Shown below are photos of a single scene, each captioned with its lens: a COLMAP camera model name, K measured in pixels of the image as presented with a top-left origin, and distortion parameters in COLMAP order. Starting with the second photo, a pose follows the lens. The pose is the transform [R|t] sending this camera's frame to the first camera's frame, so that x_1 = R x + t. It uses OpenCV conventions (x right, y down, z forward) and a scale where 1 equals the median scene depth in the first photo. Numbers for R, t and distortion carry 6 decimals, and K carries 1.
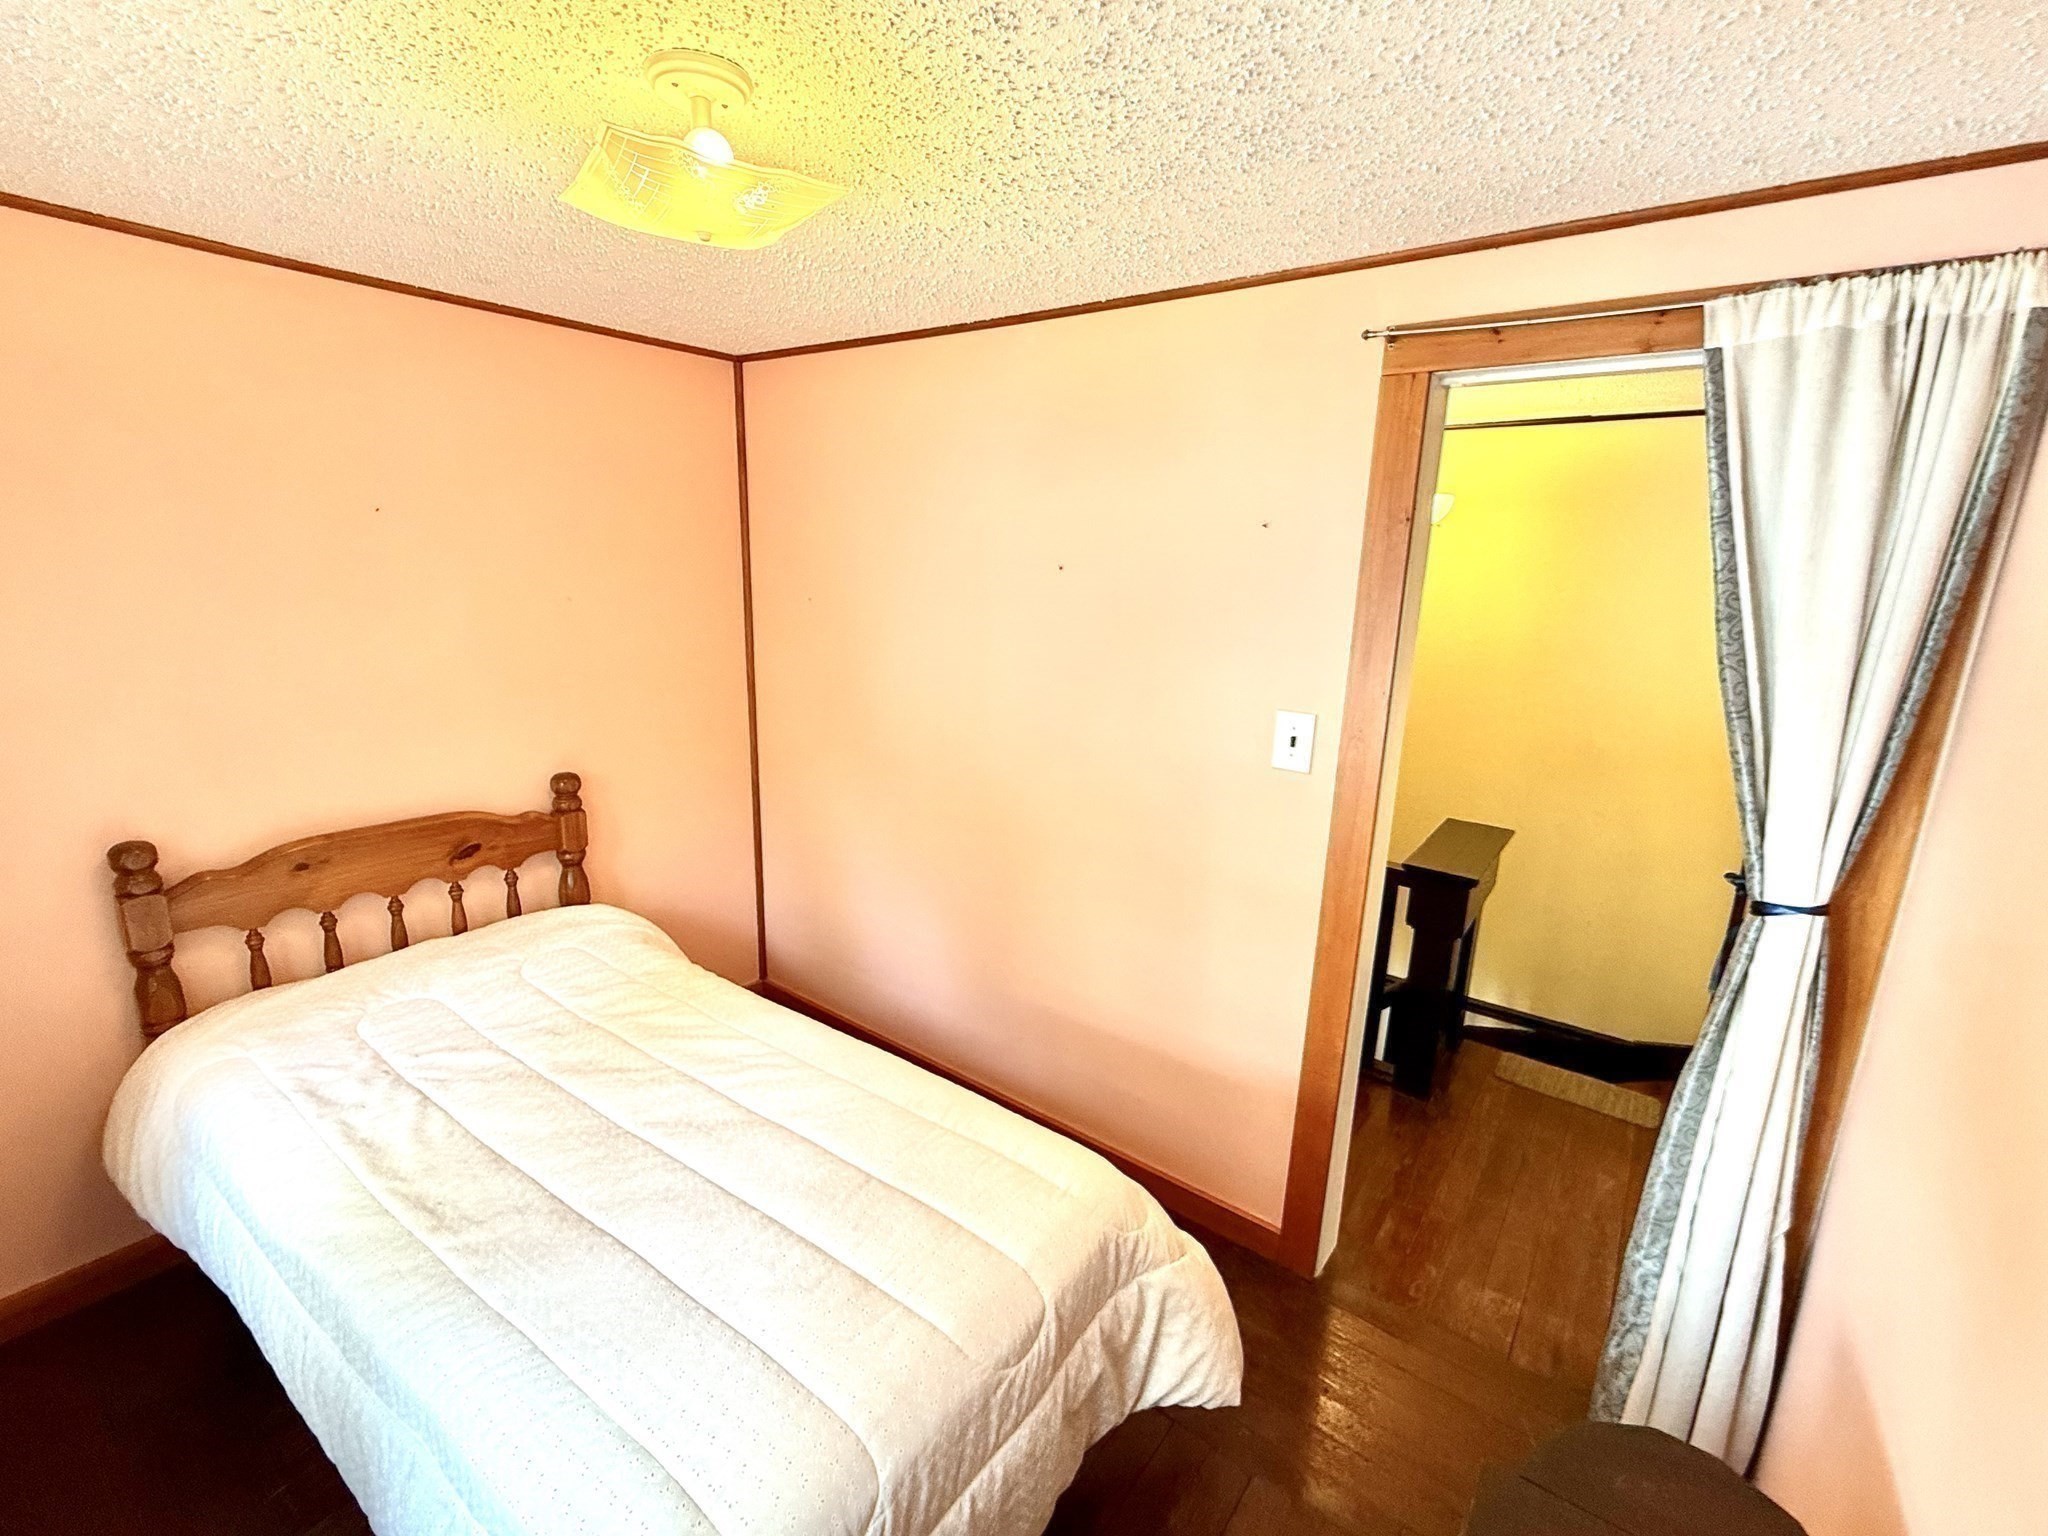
lens RADIAL K [[912.3, 0, 1024.0], [0, 912.3, 768.0], [0, 0, 1]] dist [0.011079, 0.000094]
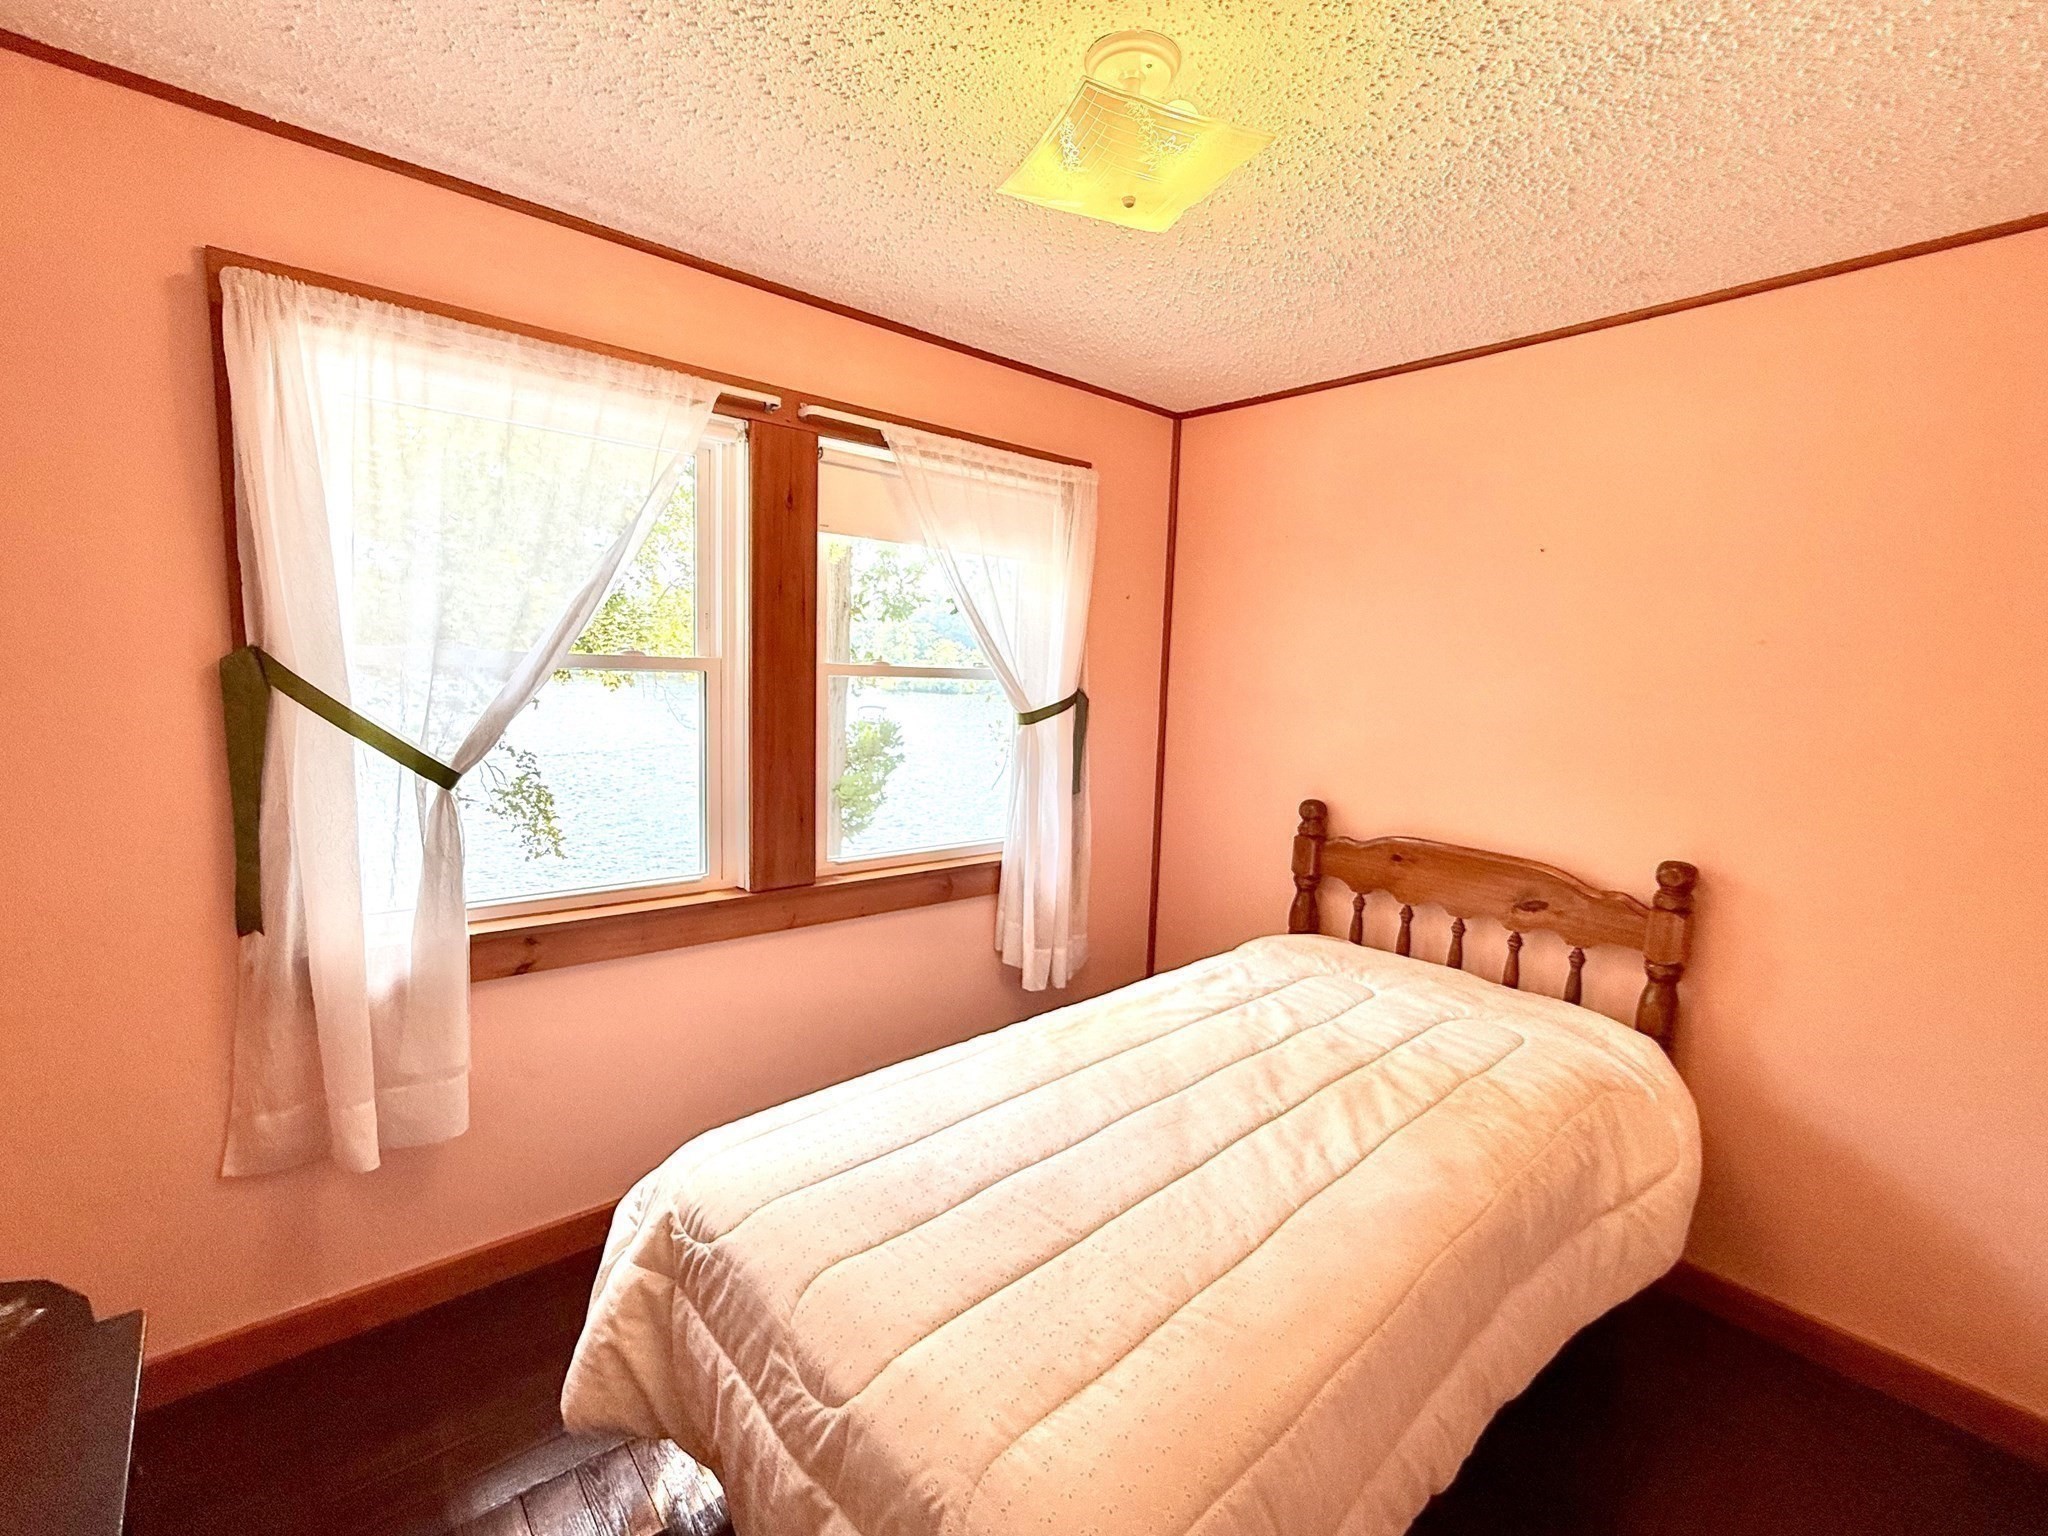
lens RADIAL K [[912.3, 0, 1024.0], [0, 912.3, 768.0], [0, 0, 1]] dist [0.011079, 0.000094]
pose [[-0.218363, 0.080584, -0.972535, 0.426217], [-0.259553, 0.955893, 0.137483, -0.038368], [0.940718, 0.282446, -0.187816, 0.692056]]
